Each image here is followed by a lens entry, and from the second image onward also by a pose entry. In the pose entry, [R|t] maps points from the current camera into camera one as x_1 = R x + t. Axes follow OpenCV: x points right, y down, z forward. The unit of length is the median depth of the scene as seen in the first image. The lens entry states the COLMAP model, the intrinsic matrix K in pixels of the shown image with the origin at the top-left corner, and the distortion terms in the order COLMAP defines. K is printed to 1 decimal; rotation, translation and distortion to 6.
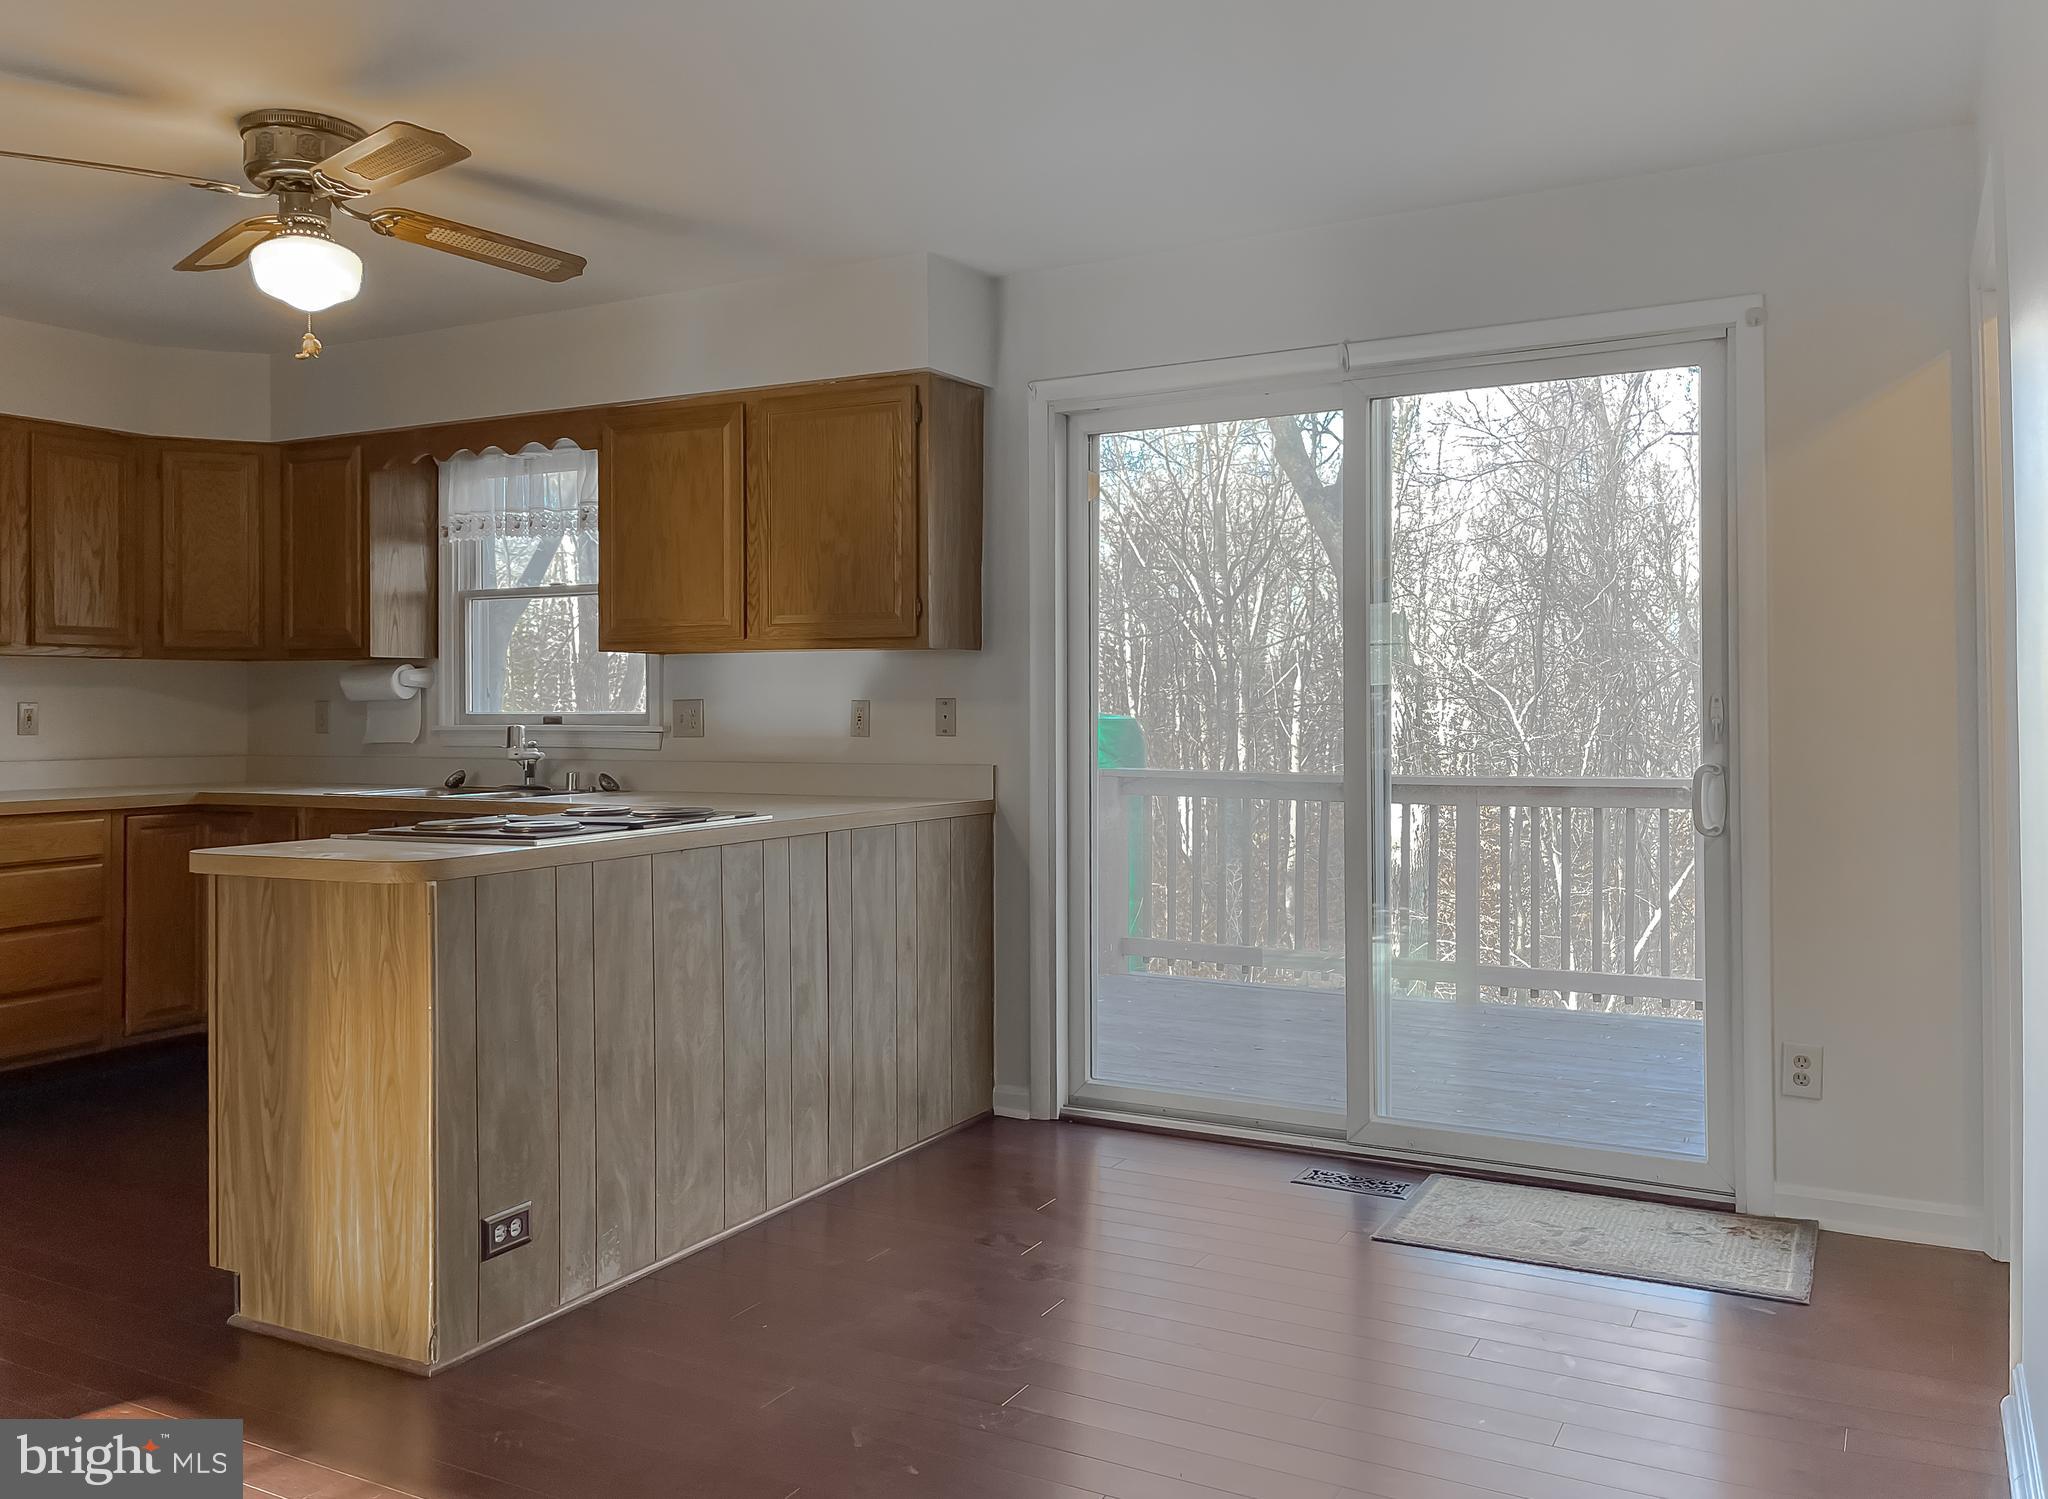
lens RADIAL K [[1612.0, 0, 1024.3], [0, 1612.0, 716.3], [0, 0, 1]] dist [0.077722, 0.002038]
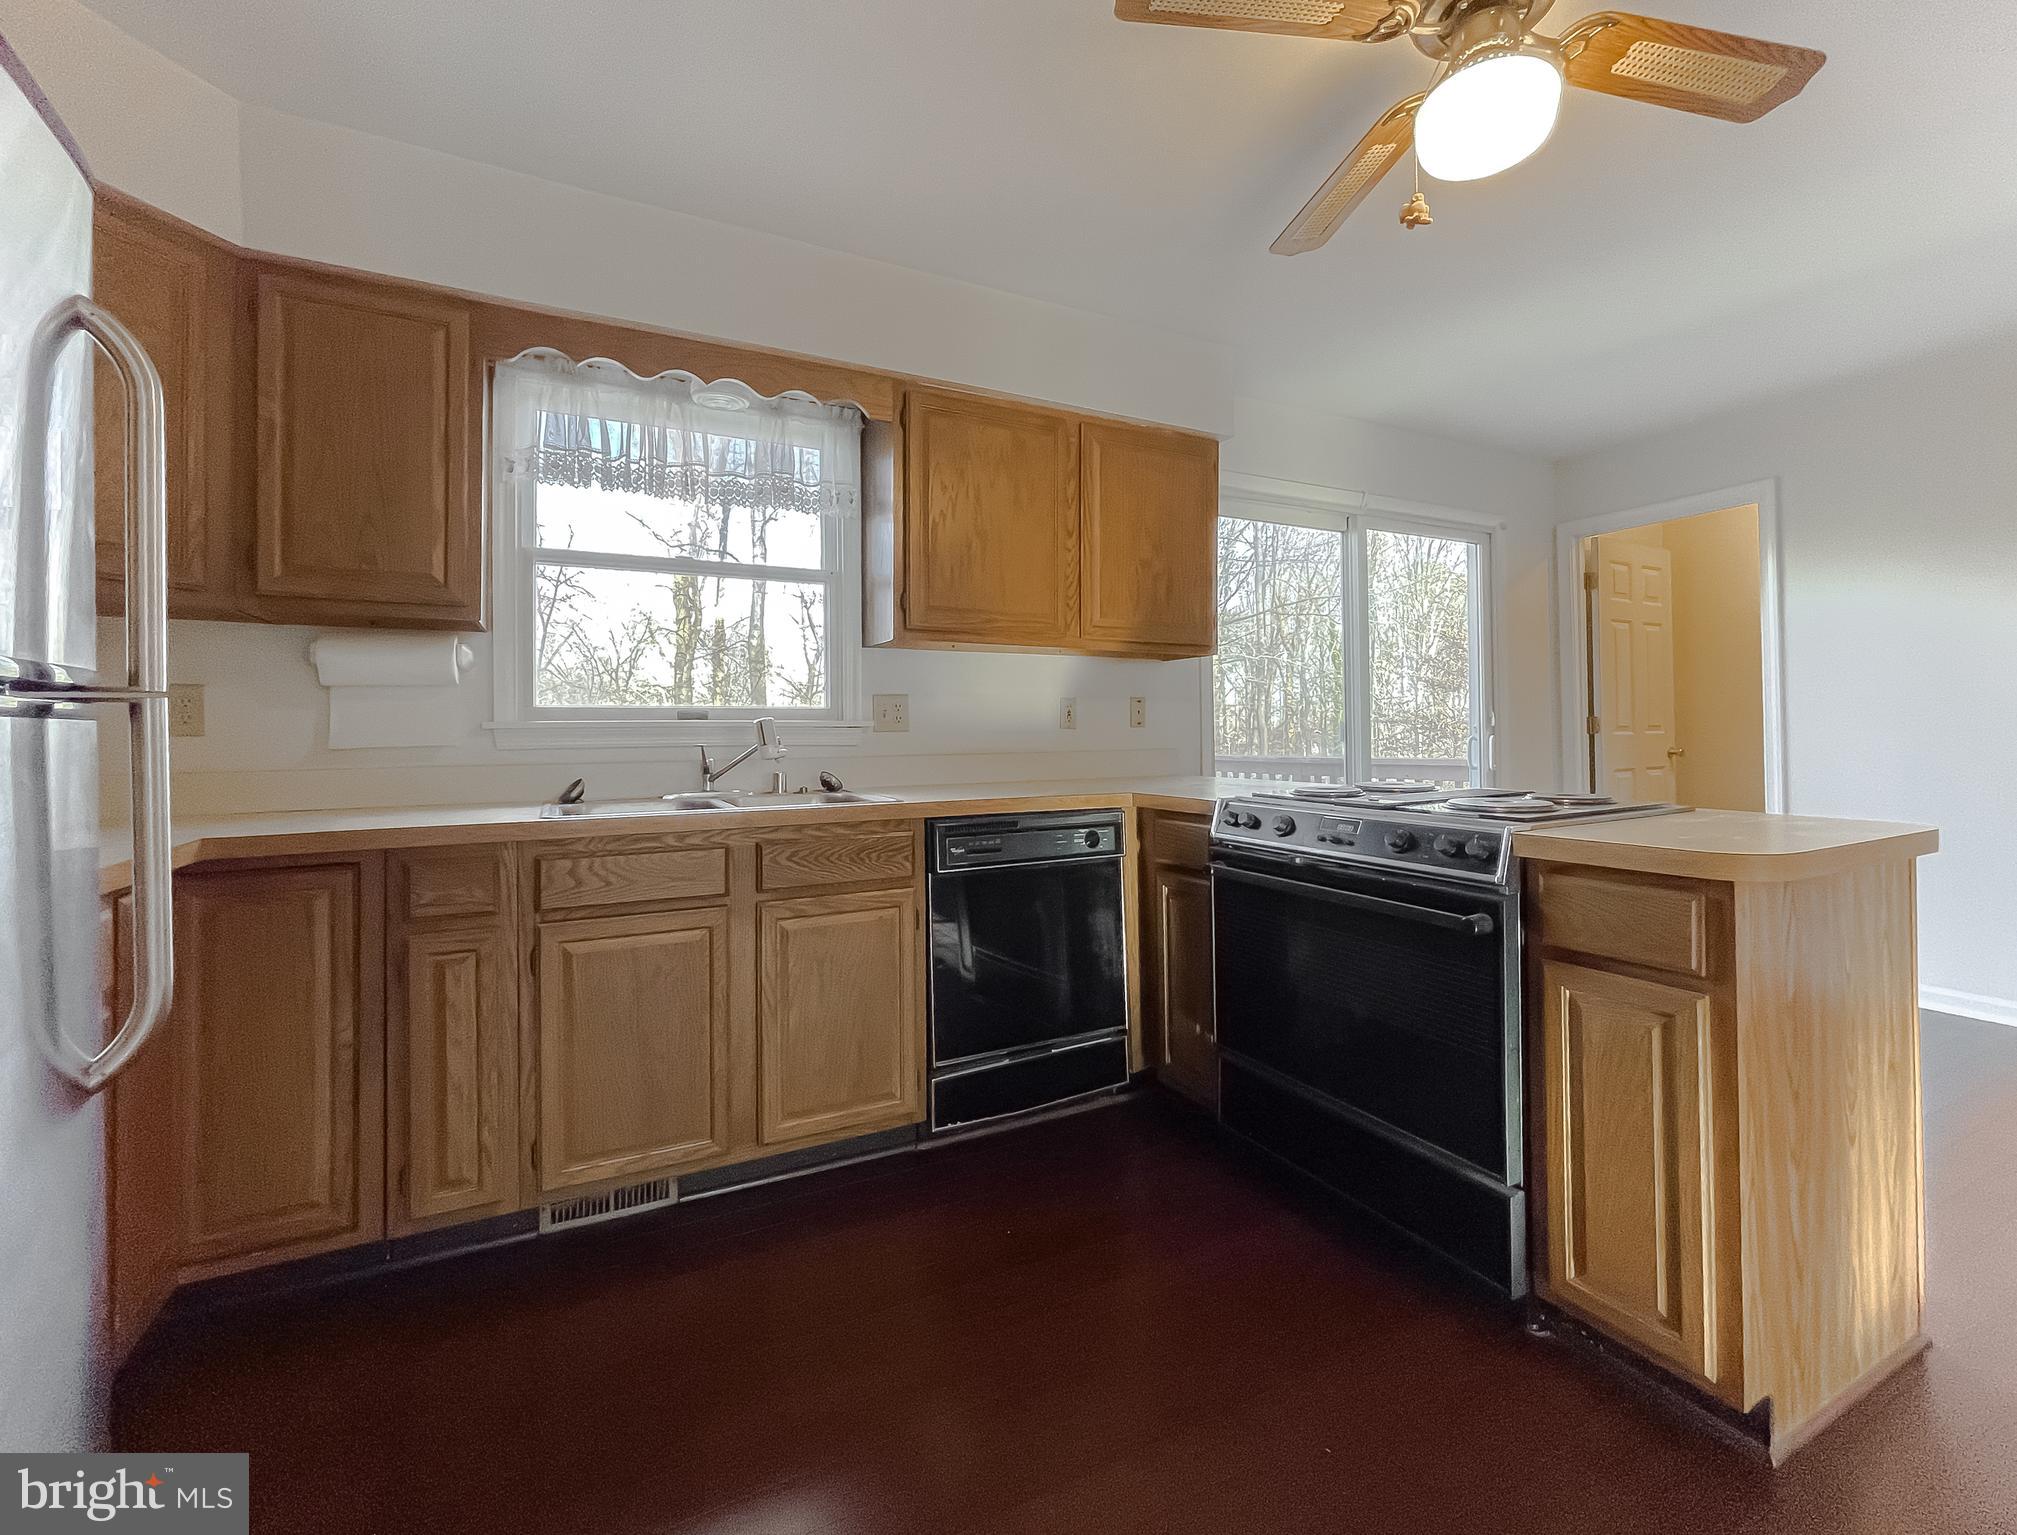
lens RADIAL K [[871.2, 0, 991.8], [0, 871.2, 726.3], [0, 0, 1]] dist [0.001177, 0.000223]
pose [[0.559350, 0.002928, 0.828926, -0.635823], [0.011286, 0.999874, -0.011147, 0.016400], [-0.828855, 0.015591, 0.559247, 0.667480]]
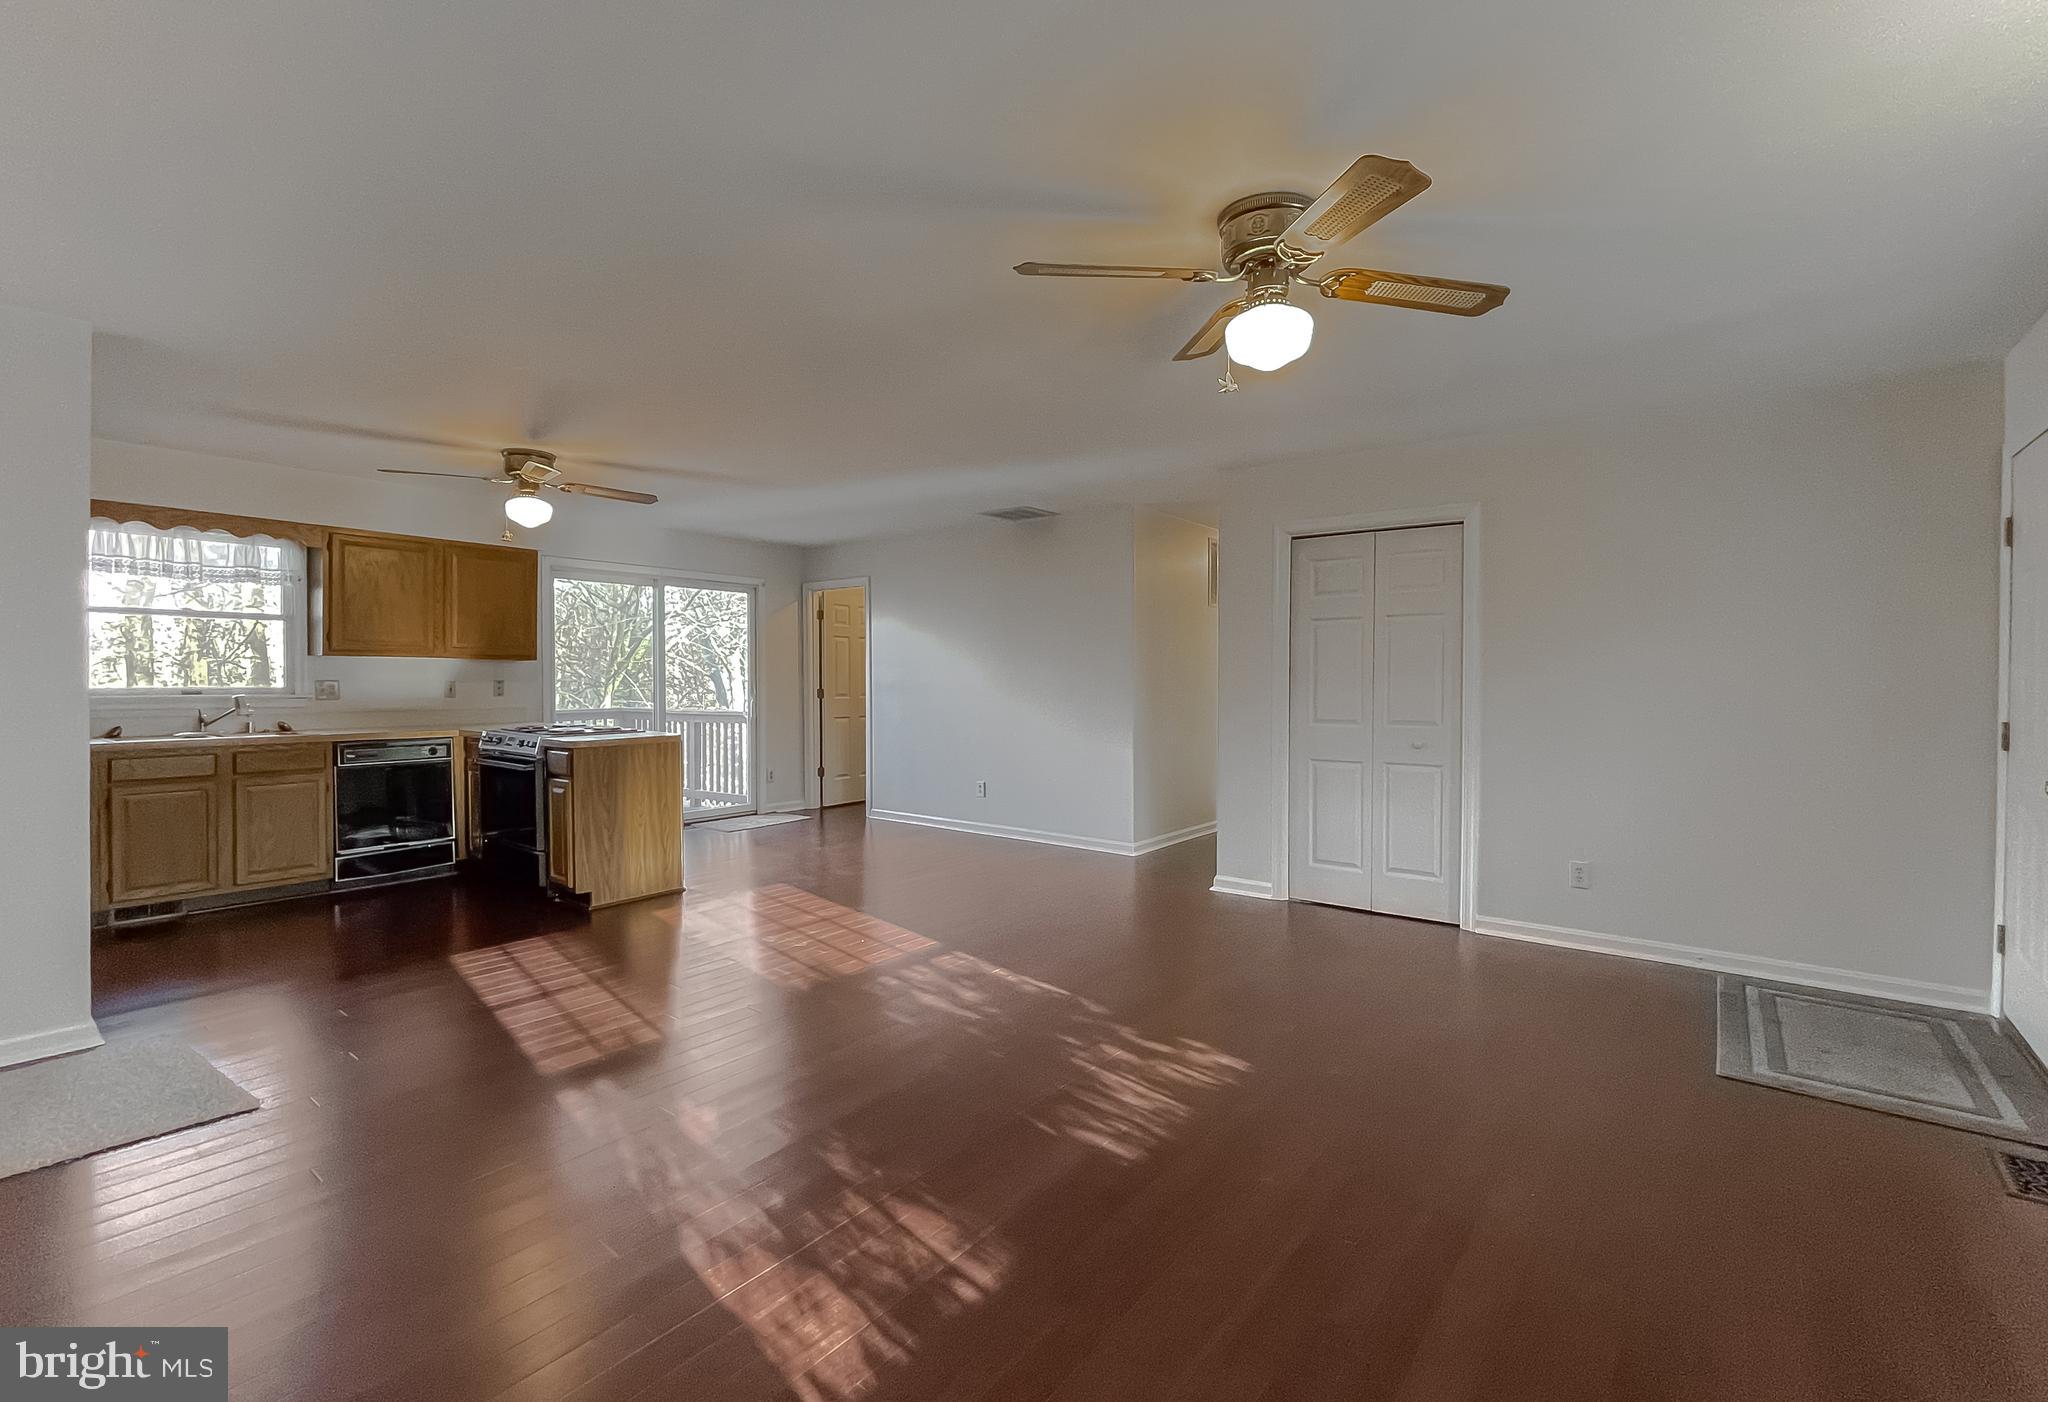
lens RADIAL K [[908.7, 0, 1028.0], [0, 908.7, 693.8], [0, 0, 1]] dist [-0.010939, 0.012042]
pose [[0.159715, -0.013437, 0.987072, -1.156788], [0.001804, 0.999910, 0.013320, -0.007630], [-0.987162, -0.000347, 0.159725, 0.022527]]
